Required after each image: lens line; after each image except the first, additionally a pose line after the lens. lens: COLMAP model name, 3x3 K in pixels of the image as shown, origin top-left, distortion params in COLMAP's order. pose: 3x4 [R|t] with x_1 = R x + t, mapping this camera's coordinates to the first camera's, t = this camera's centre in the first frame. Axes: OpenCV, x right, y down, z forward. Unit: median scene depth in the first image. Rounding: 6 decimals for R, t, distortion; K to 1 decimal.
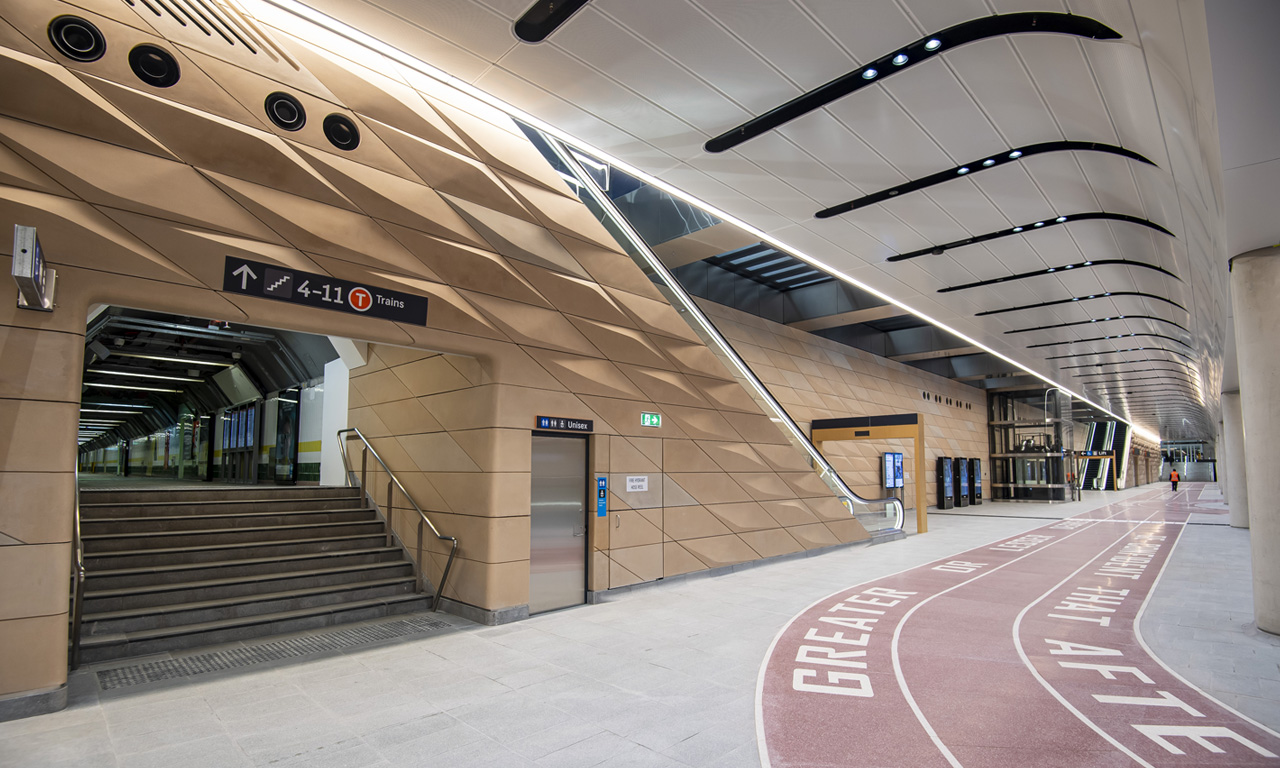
lens RADIAL K [[608.4, 0, 640.6], [0, 608.4, 413.7], [0, 0, 1]] dist [-0.050449, -0.000028]
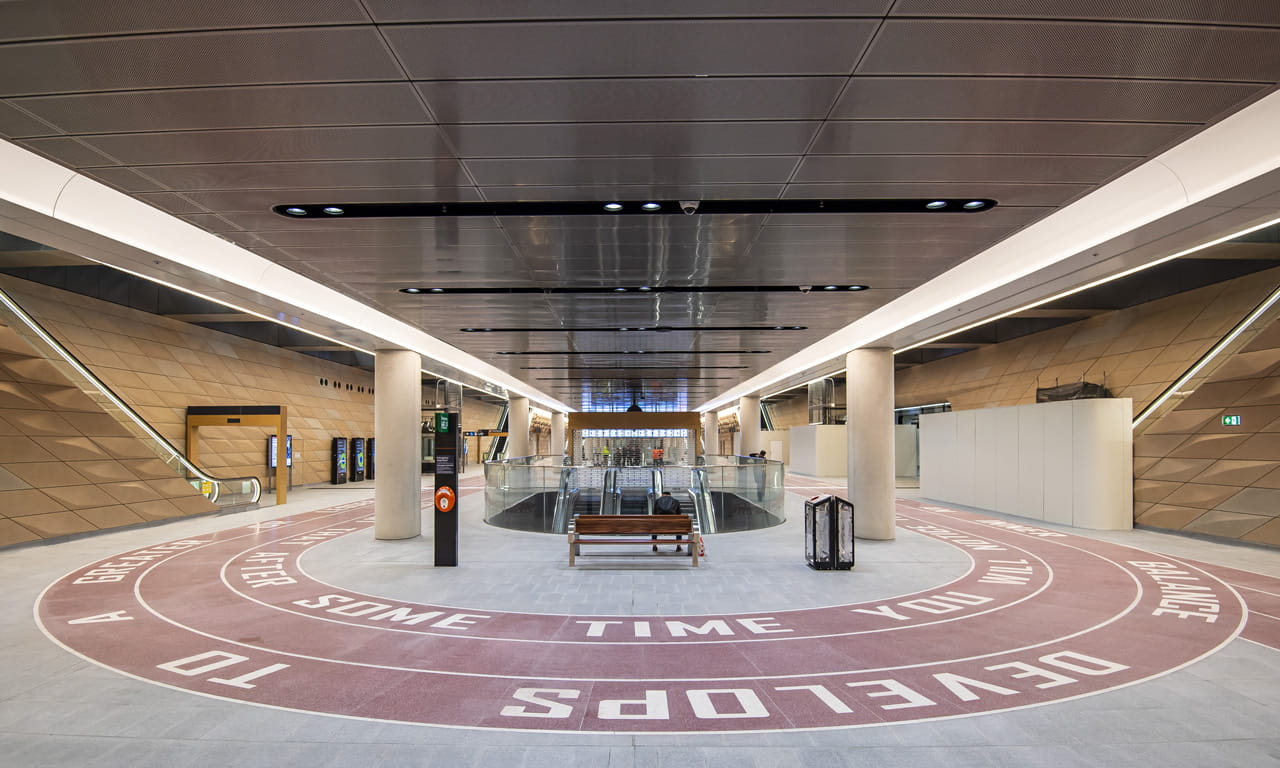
lens RADIAL K [[677.9, 0, 636.9], [0, 677.9, 423.9], [0, 0, 1]] dist [-0.059797, -0.000444]
pose [[0.702967, 0.011360, 0.711131, 0.014554], [-0.057160, 0.997540, 0.040569, -0.052019], [-0.708921, -0.069167, 0.701888, -0.386914]]
